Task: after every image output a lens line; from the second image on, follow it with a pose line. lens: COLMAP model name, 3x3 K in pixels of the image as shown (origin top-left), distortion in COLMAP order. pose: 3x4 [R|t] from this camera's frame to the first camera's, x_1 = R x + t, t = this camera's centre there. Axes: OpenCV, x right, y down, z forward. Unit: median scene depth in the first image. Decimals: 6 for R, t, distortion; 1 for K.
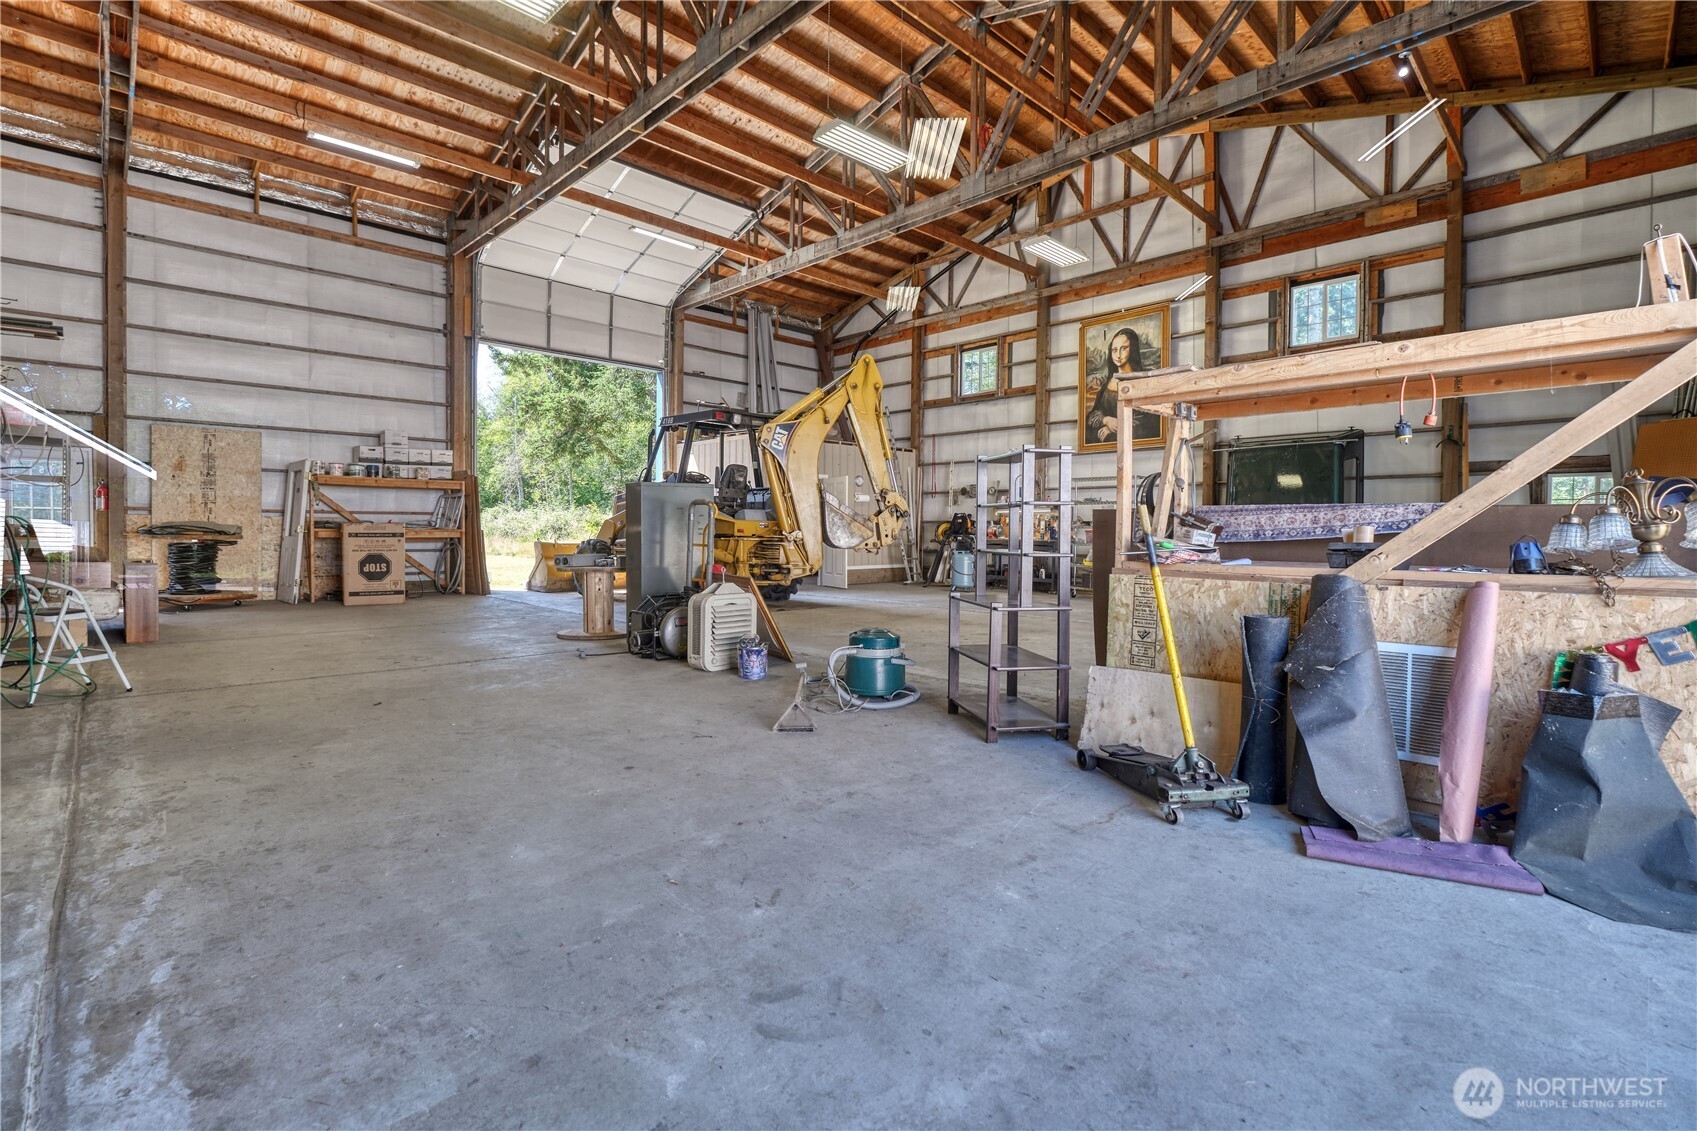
lens RADIAL K [[785.5, 0, 820.3], [0, 785.5, 534.4], [0, 0, 1]] dist [-0.006998, -0.001040]
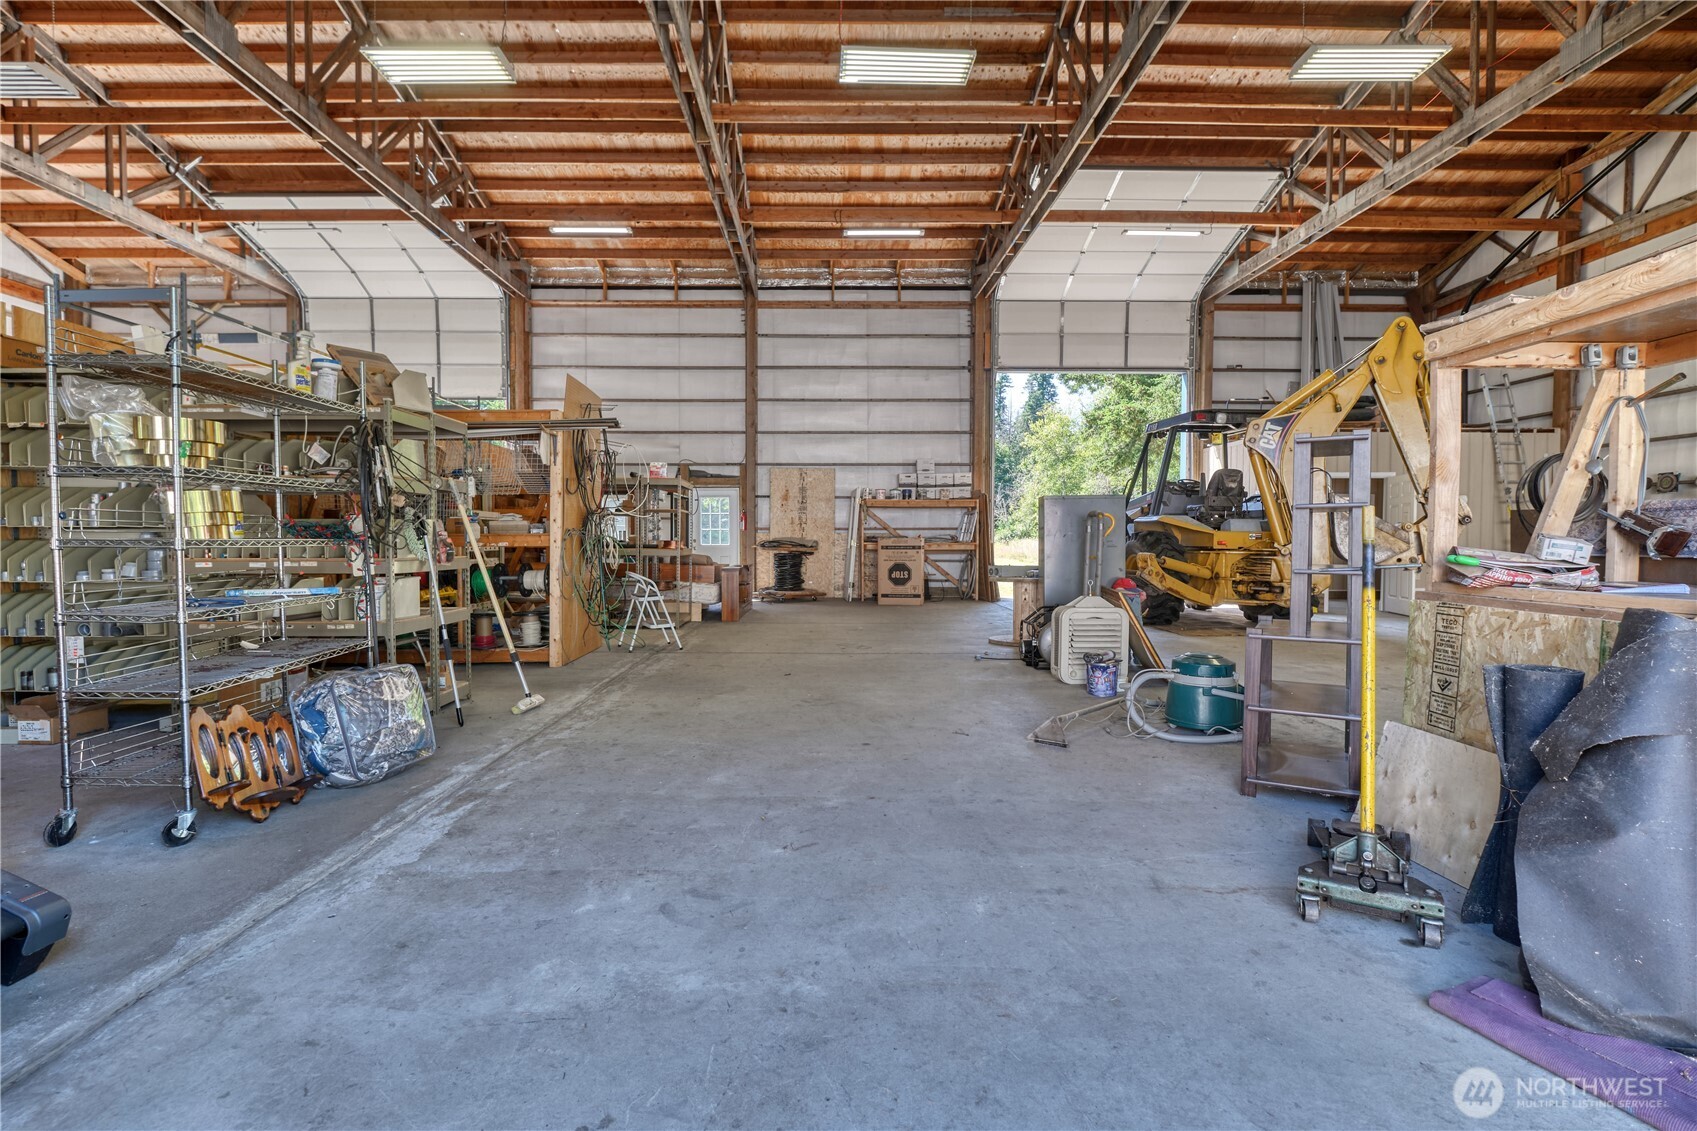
lens RADIAL K [[785.5, 0, 812.7], [0, 785.5, 550.2], [0, 0, 1]] dist [-0.006998, -0.001040]
pose [[0.726641, 0.002354, -0.687014, 0.170769], [-0.000121, 0.999995, 0.003299, 0.000858], [0.687018, -0.002314, 0.726637, 0.029779]]
